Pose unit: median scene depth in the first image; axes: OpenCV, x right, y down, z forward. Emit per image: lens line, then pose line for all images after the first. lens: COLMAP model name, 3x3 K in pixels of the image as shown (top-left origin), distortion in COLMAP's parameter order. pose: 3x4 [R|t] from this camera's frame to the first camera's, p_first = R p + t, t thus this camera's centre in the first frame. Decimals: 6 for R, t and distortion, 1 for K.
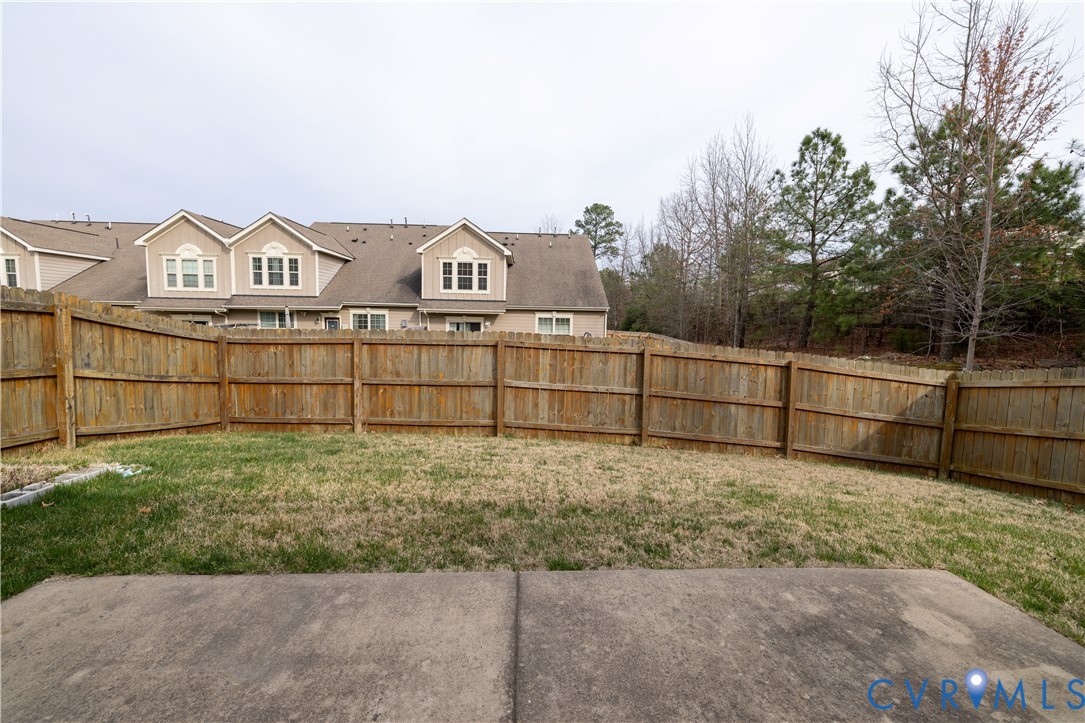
lens RADIAL K [[456.4, 0, 547.1], [0, 456.4, 358.7], [0, 0, 1]] dist [0.004061, -0.001509]
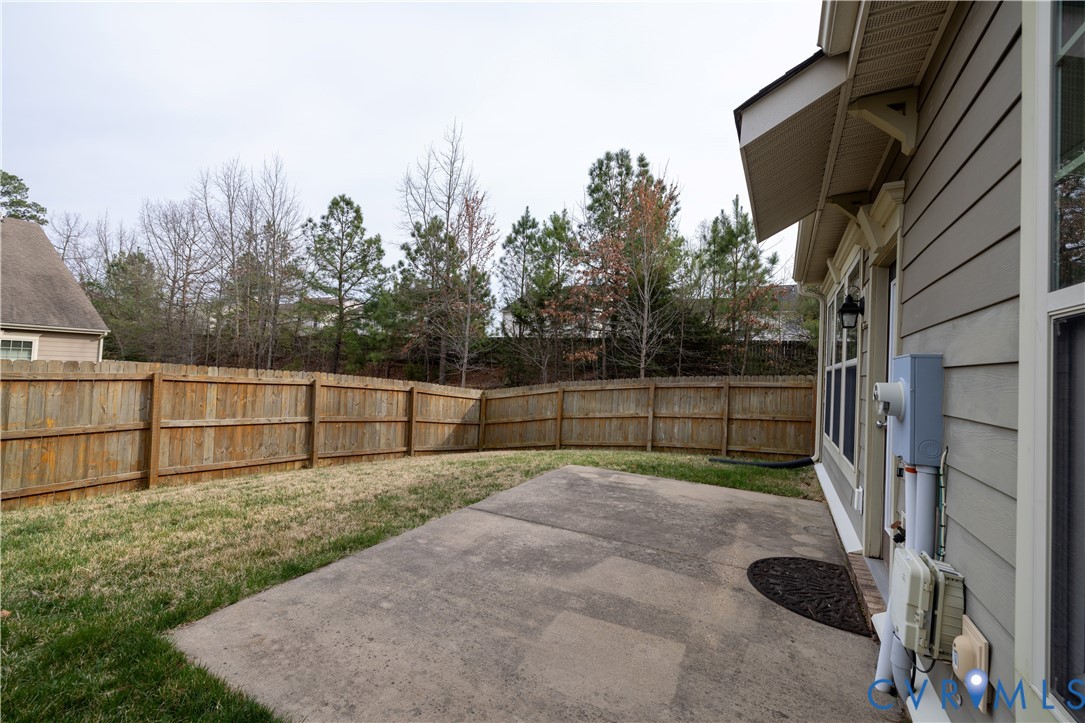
lens RADIAL K [[456.4, 0, 540.7], [0, 456.4, 362.2], [0, 0, 1]] dist [0.004061, -0.001509]
pose [[0.499999, 0.015980, 0.865878, -0.472654], [0.037434, 0.998496, -0.040044, -0.000671], [-0.865216, 0.052435, 0.498649, -0.044609]]
